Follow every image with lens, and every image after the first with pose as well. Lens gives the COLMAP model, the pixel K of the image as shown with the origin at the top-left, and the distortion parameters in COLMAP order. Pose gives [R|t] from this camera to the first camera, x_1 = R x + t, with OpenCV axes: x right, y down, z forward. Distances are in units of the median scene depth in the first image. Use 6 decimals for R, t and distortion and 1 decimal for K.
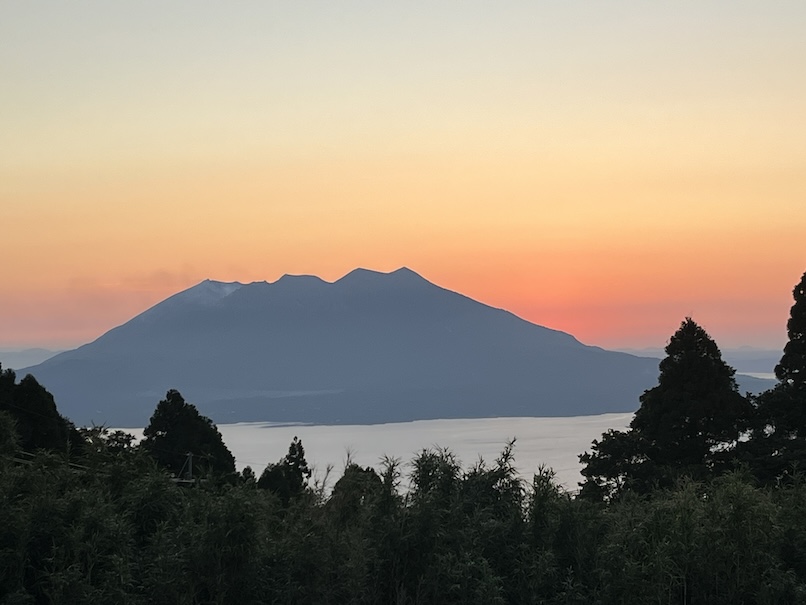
lens RADIAL K [[1743.0, 0, 427.3], [0, 1743.0, 317.4], [0, 0, 1]] dist [0.137851, 0.000000]
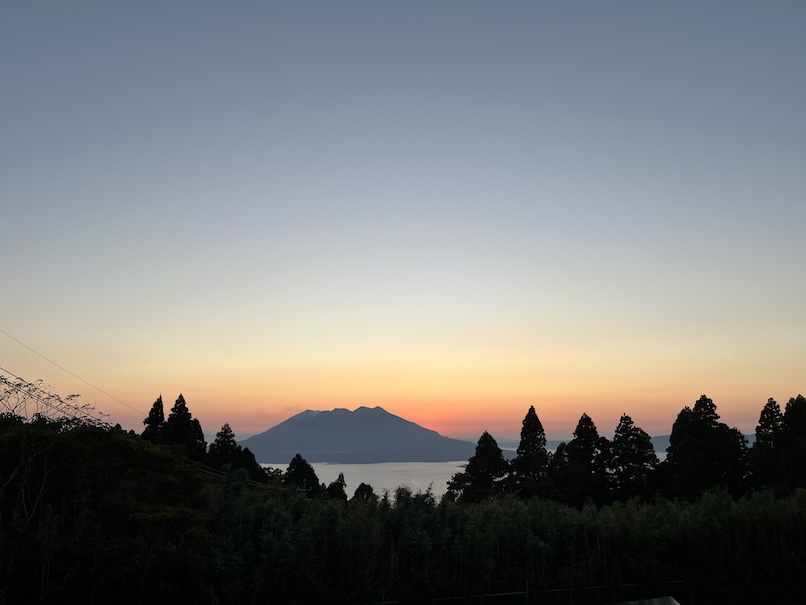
lens RADIAL K [[611.8, 0, 401.4], [0, 611.8, 308.1], [0, 0, 1]] dist [0.046993, -0.069736]
pose [[0.999467, 0.024456, 0.021647, -0.026189], [-0.019986, 0.982188, -0.186832, -0.016425], [-0.025830, 0.186300, 0.982153, 0.019442]]
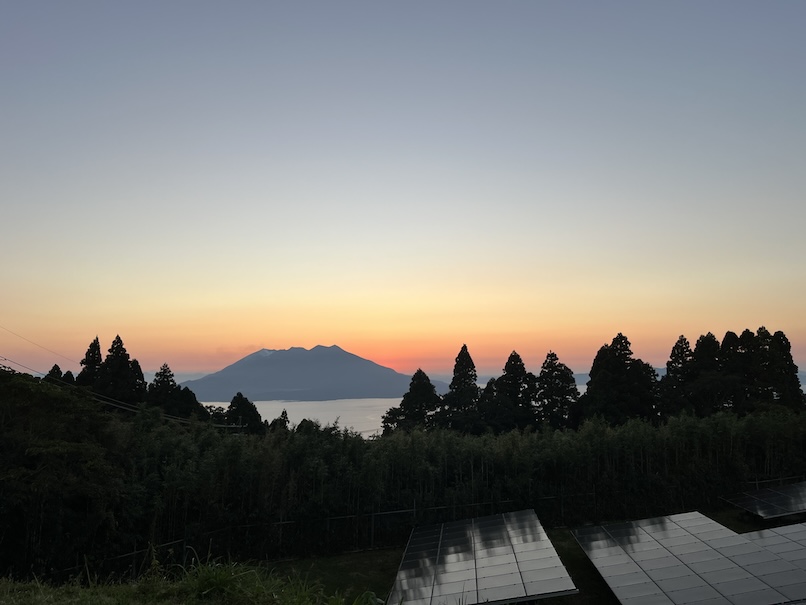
lens RADIAL K [[611.8, 0, 409.8], [0, 611.8, 302.4], [0, 0, 1]] dist [0.046993, -0.069736]
pose [[0.994266, 0.020603, 0.104929, 0.056958], [-0.010259, 0.995115, -0.098188, -0.021343], [-0.106440, 0.096548, 0.989621, -0.052626]]
